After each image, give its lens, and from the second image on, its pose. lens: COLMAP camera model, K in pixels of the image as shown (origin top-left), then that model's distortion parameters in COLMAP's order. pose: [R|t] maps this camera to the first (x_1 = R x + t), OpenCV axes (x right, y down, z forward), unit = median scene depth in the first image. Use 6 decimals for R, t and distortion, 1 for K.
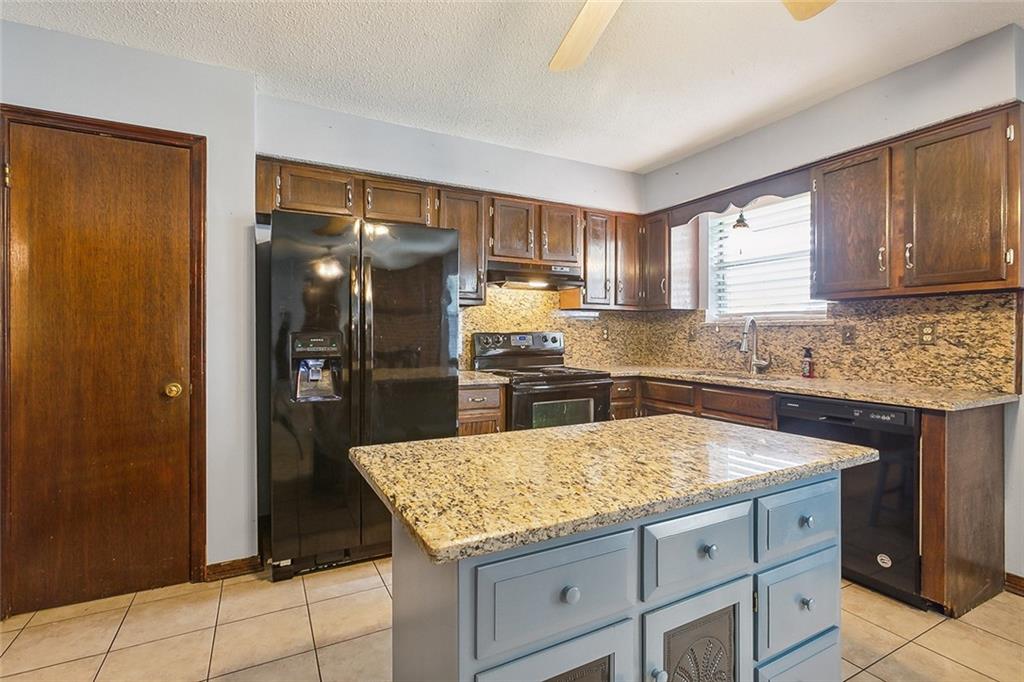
lens RADIAL K [[478.9, 0, 503.6], [0, 478.9, 337.5], [0, 0, 1]] dist [-0.016887, 0.007907]
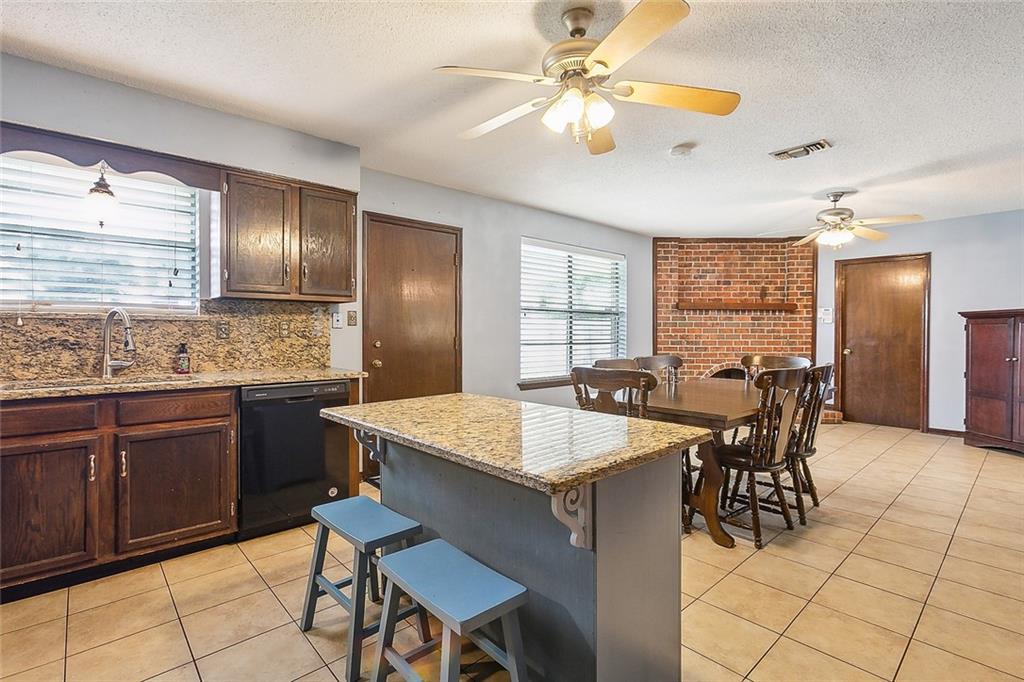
lens RADIAL K [[478.9, 0, 517.8], [0, 478.9, 334.8], [0, 0, 1]] dist [-0.016887, 0.007907]
pose [[-0.262597, -0.008970, 0.964864, -0.518607], [0.004619, 0.999934, 0.010553, -0.002929], [-0.964895, 0.007228, -0.262538, 0.641943]]
